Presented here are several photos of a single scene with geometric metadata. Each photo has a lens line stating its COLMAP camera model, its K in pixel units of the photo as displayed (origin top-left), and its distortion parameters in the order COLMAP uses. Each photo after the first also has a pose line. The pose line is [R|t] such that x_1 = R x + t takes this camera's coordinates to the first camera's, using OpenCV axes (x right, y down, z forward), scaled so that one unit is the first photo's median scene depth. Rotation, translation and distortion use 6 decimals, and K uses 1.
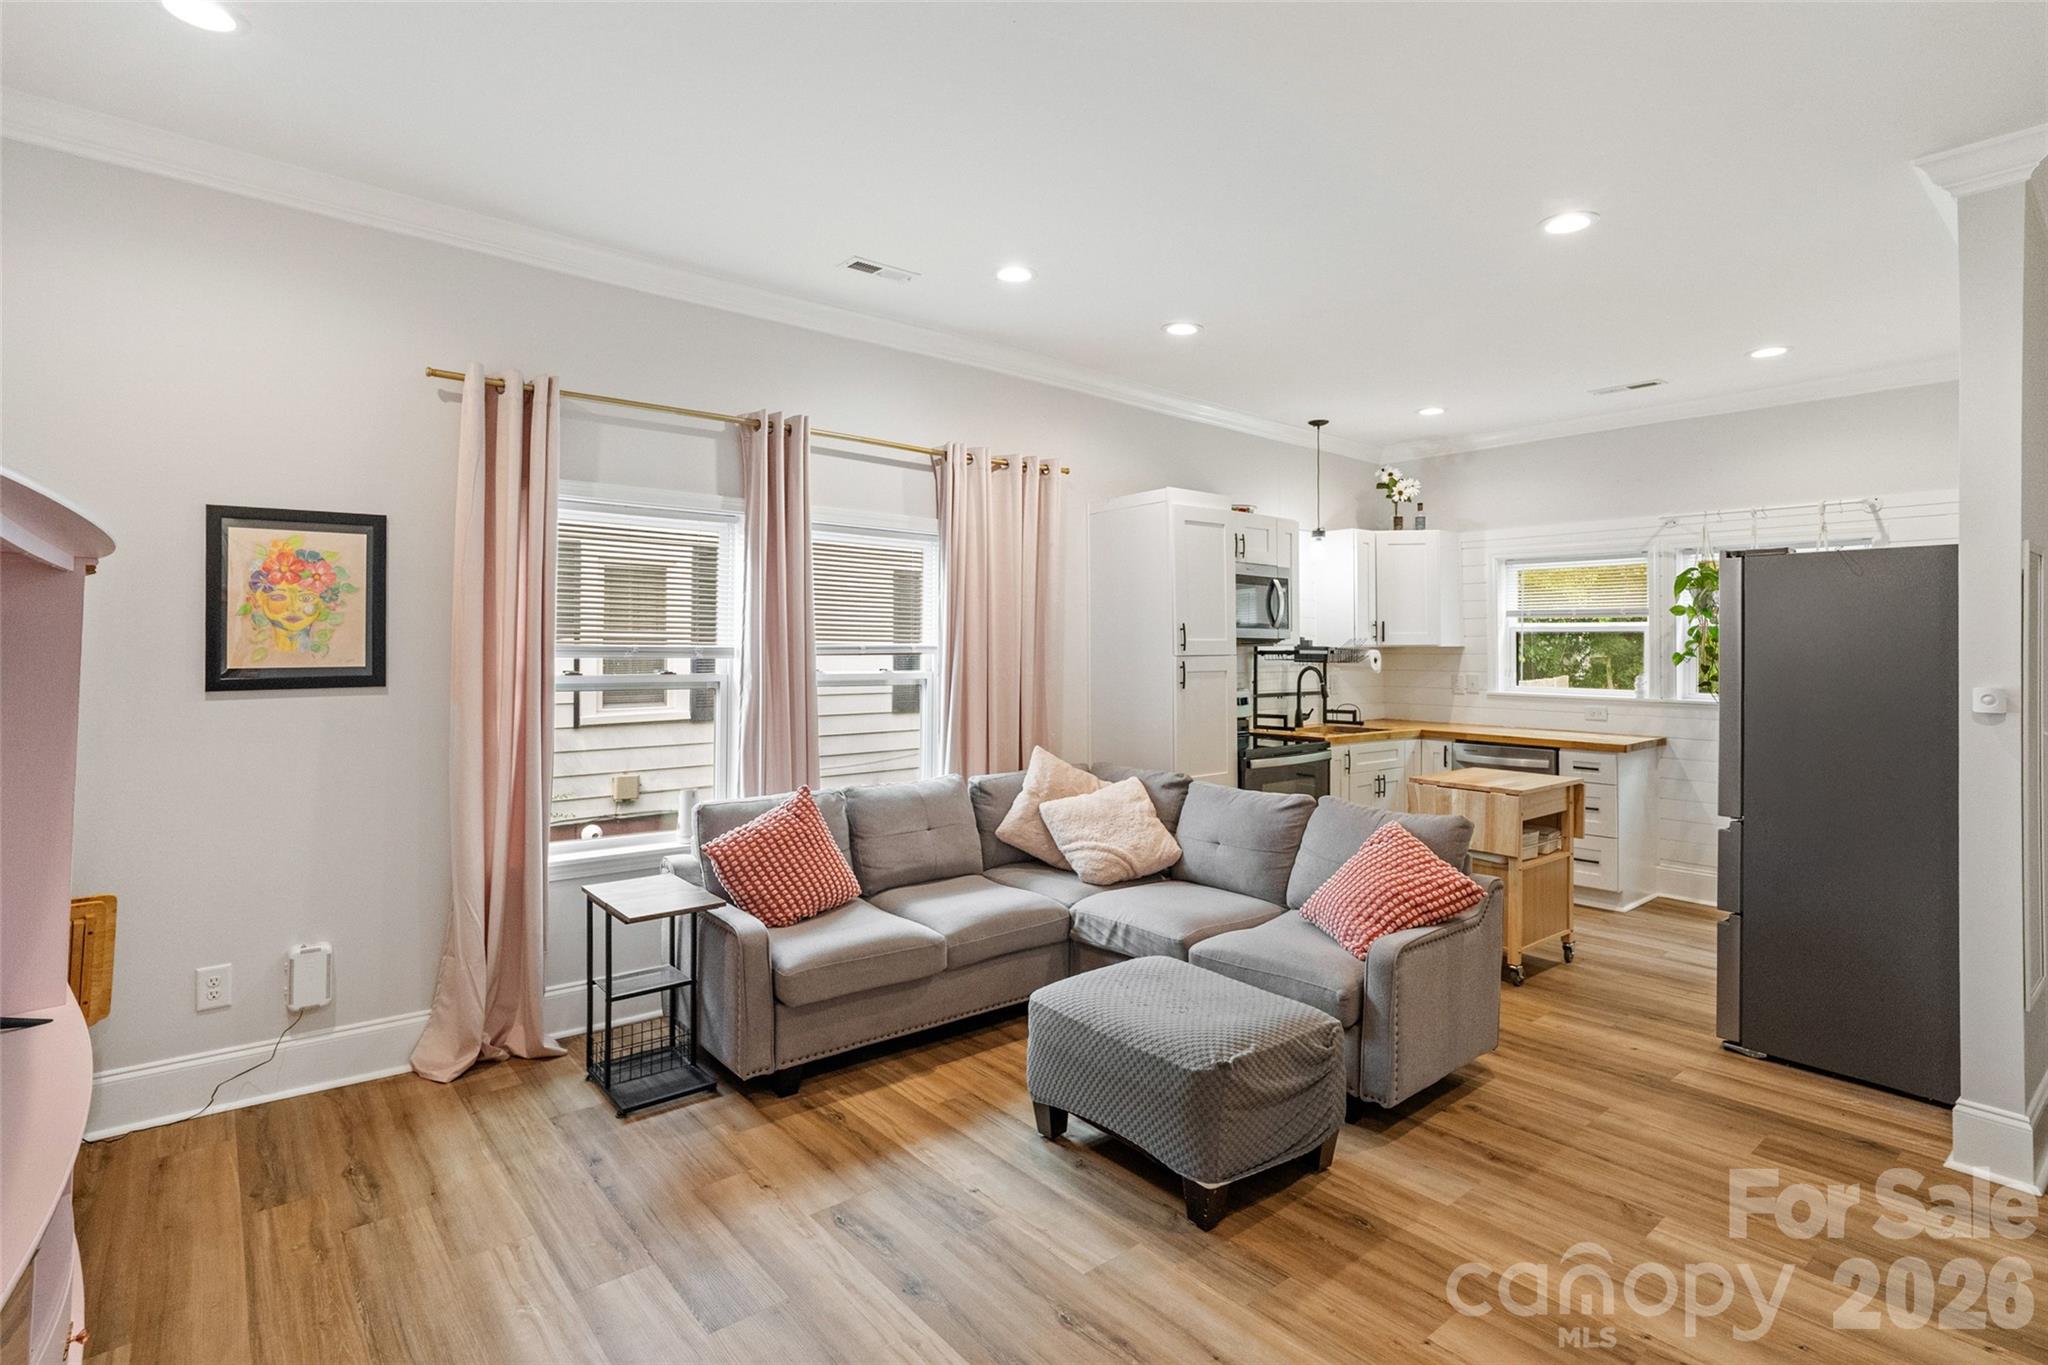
lens RADIAL K [[995.2, 0, 1038.3], [0, 995.2, 638.8], [0, 0, 1]] dist [-0.003190, -0.000248]
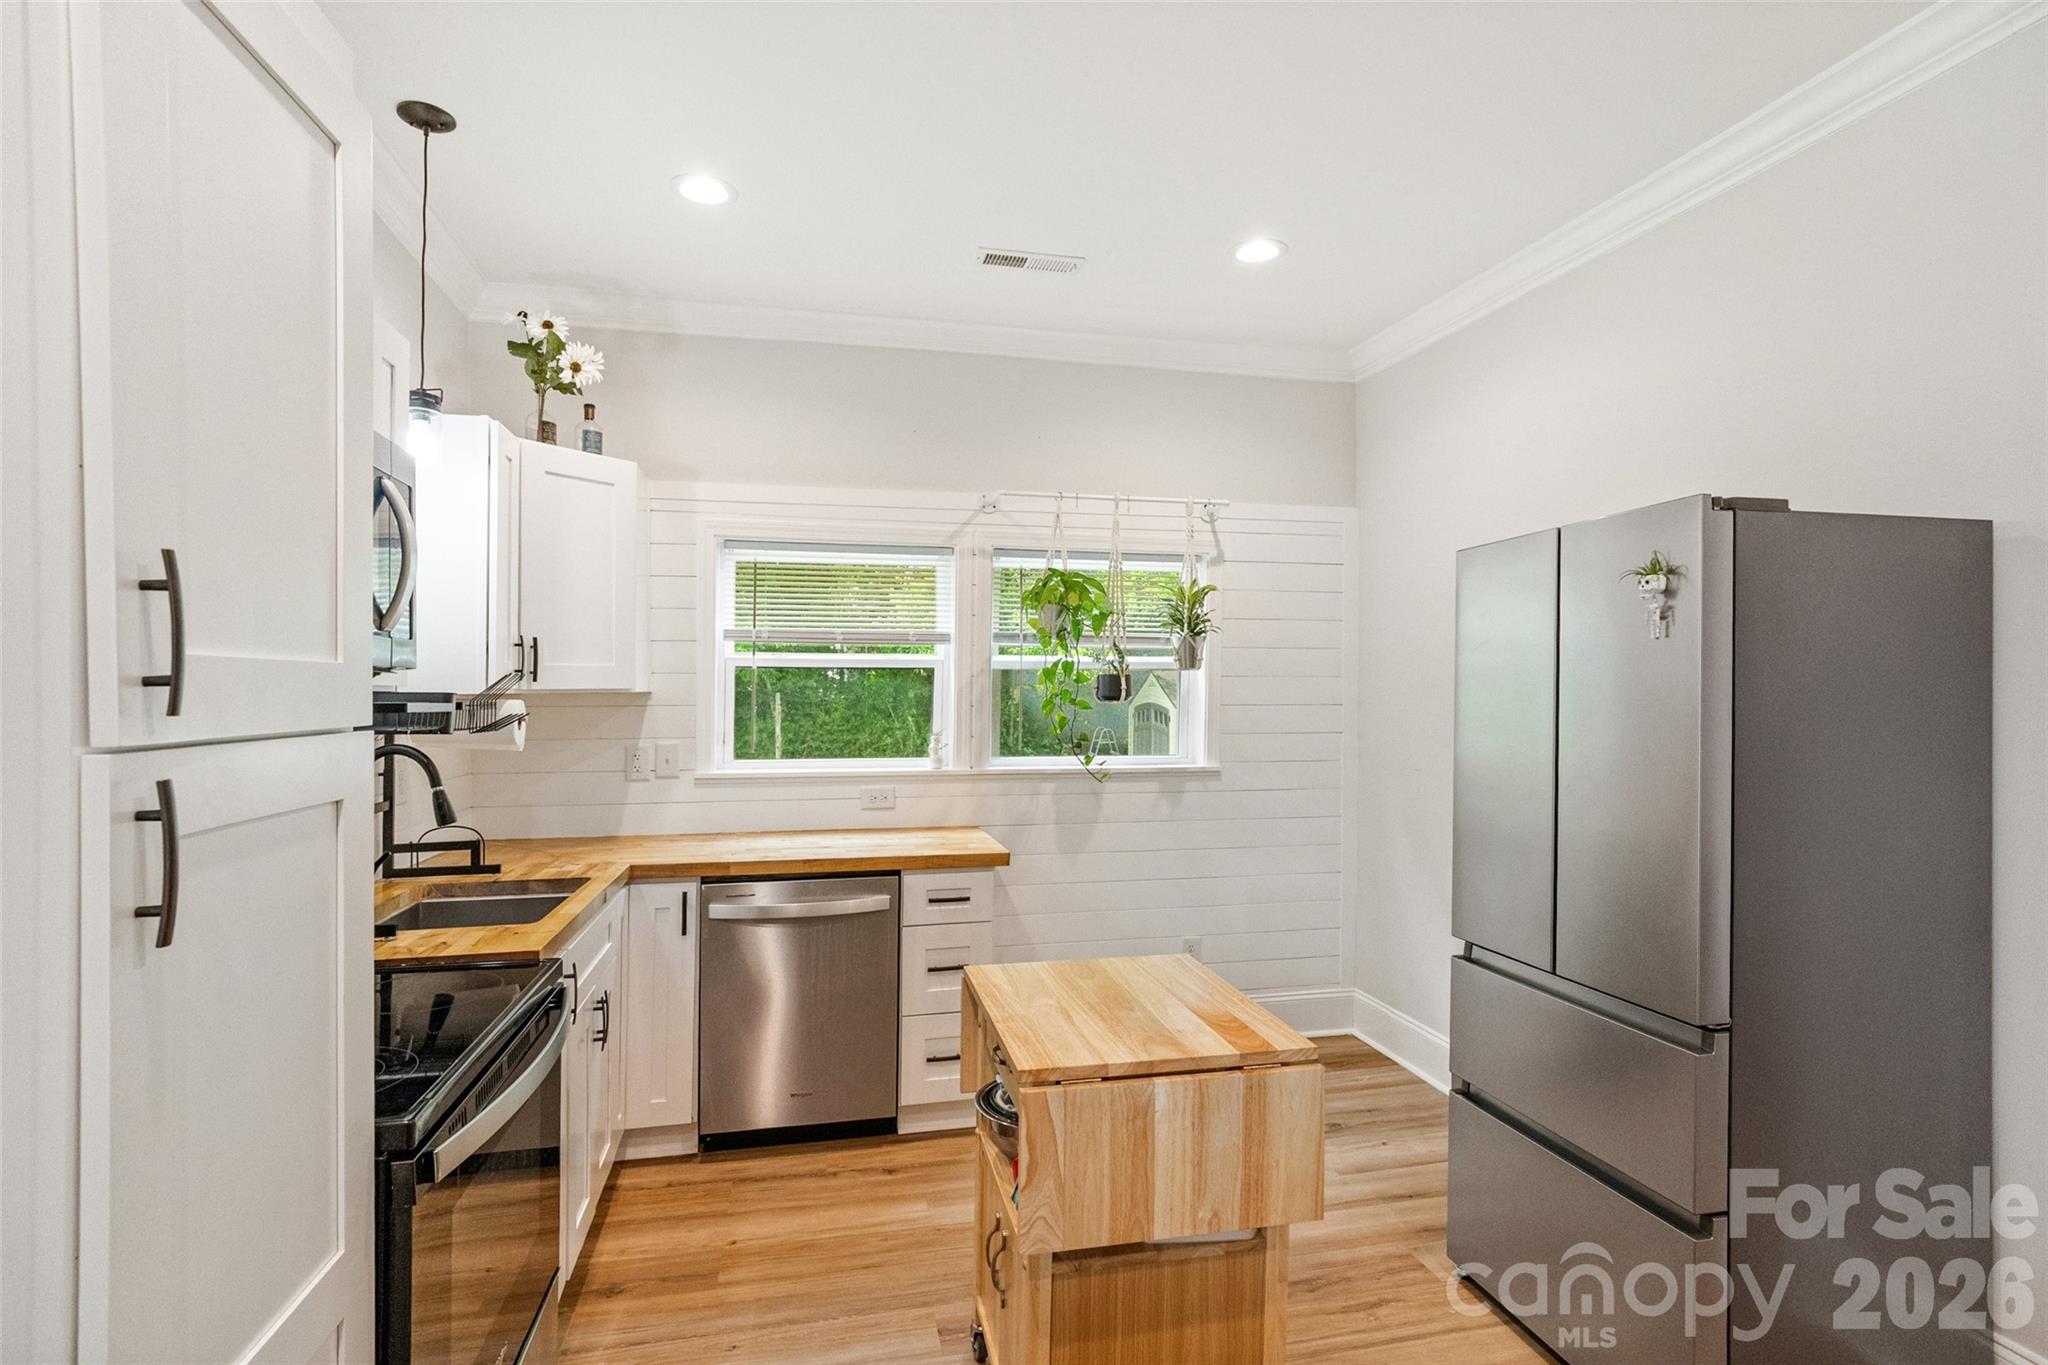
lens RADIAL K [[986.4, 0, 1015.8], [0, 986.4, 687.7], [0, 0, 1]] dist [-0.006486, -0.000075]
pose [[0.464068, 0.000761, 0.885799, 0.048773], [-0.001943, 0.999998, 0.000159, 0.005219], [-0.885797, -0.001795, 0.464069, 0.608459]]
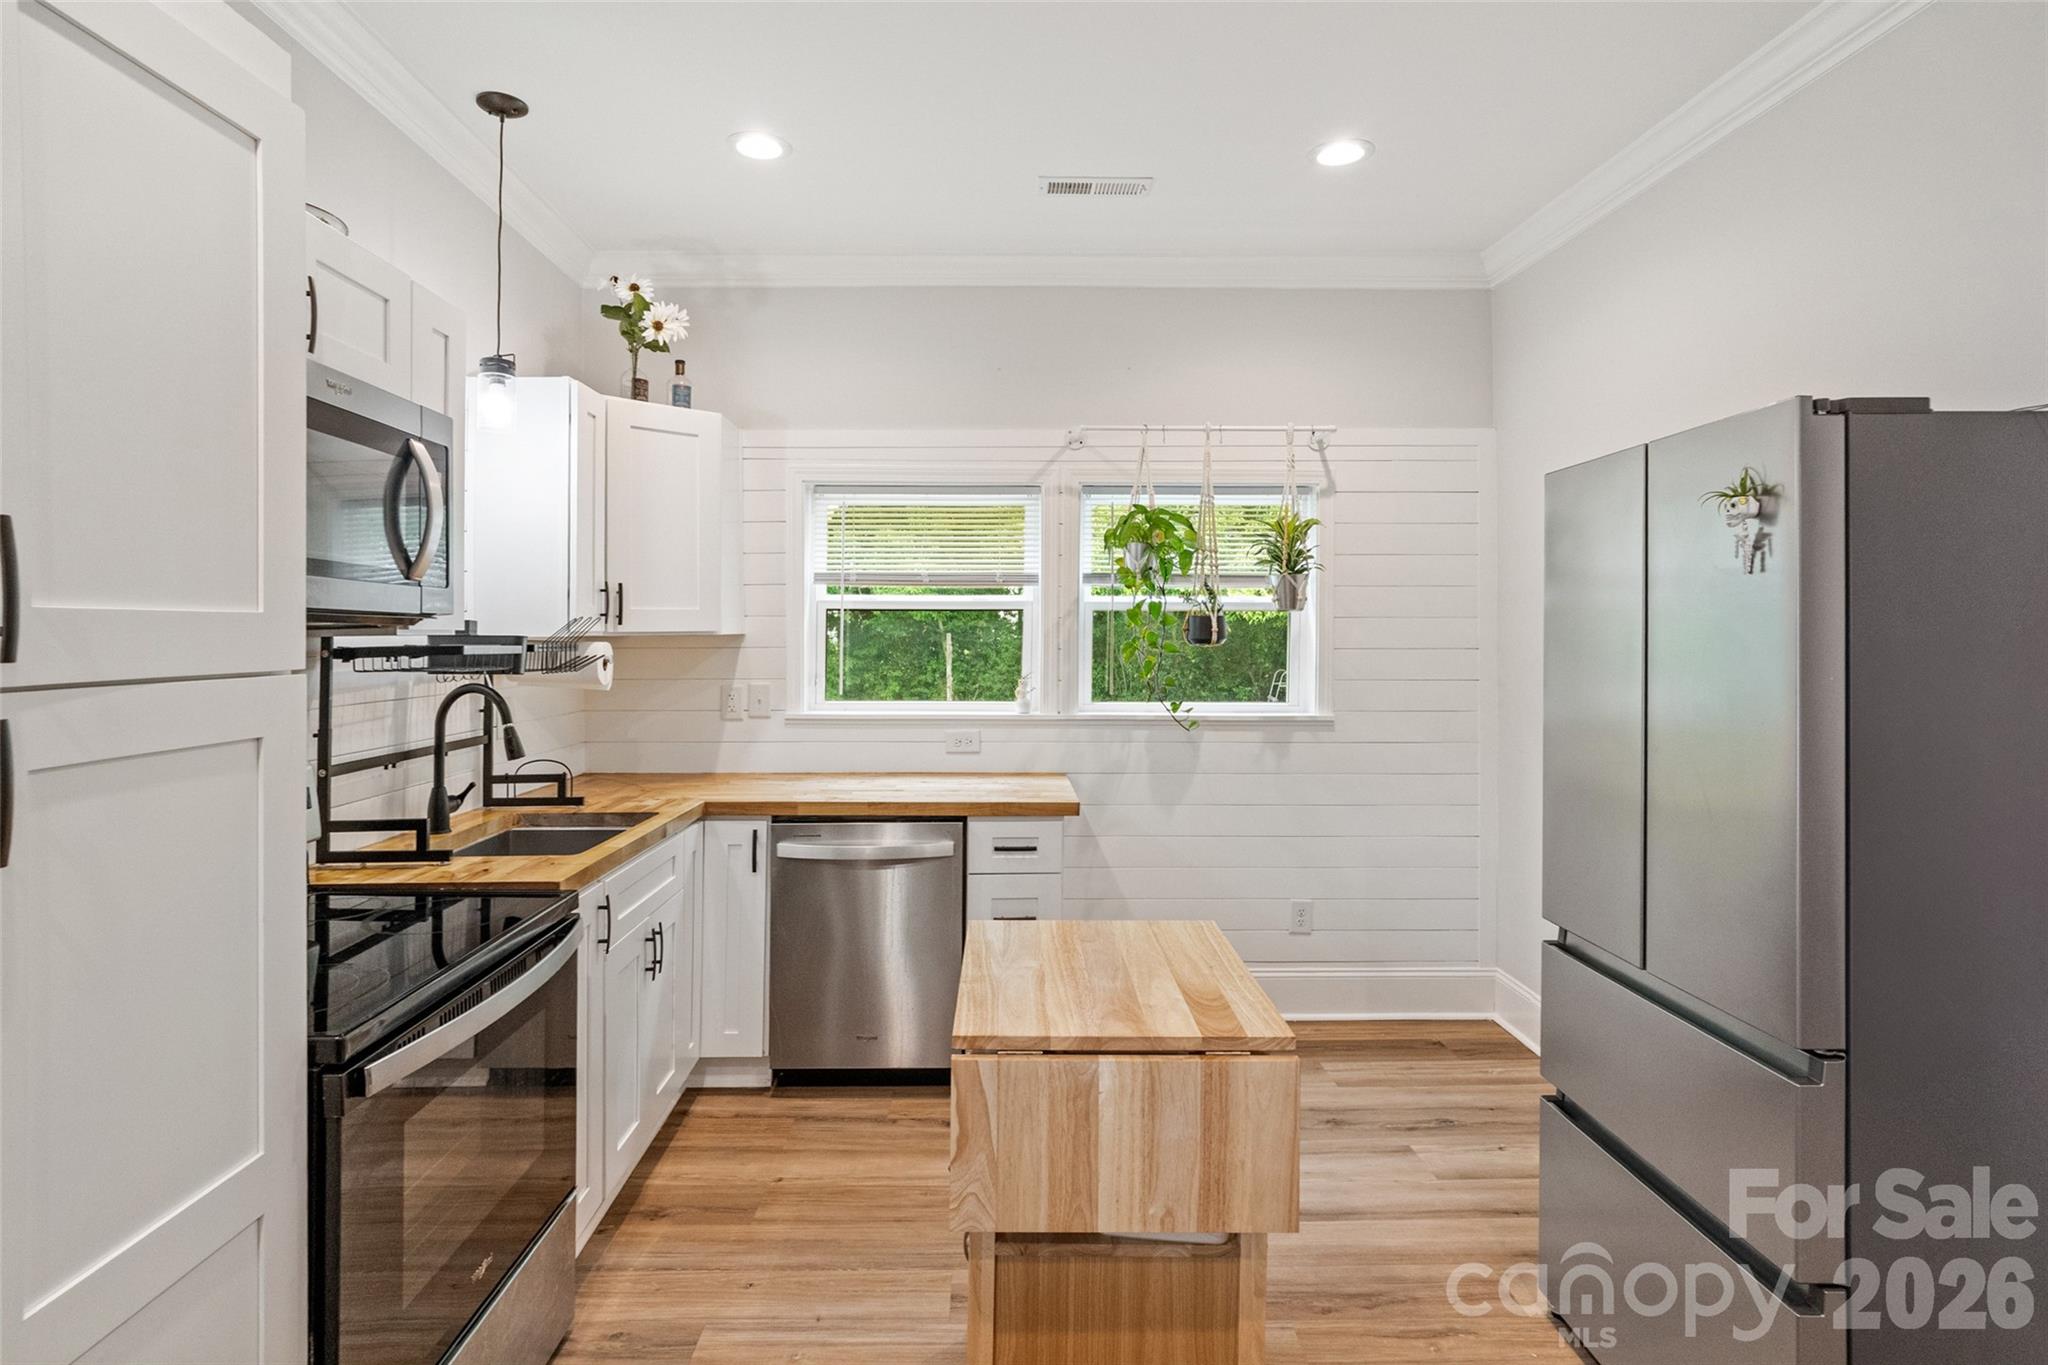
lens RADIAL K [[1002.6, 0, 1000.1], [0, 1002.6, 618.6], [0, 0, 1]] dist [-0.006295, 0.000055]
pose [[0.636611, 0.007492, 0.771149, 0.090488], [-0.001364, 0.999962, -0.008589, 0.003753], [-0.771184, 0.004416, 0.636597, 0.560729]]
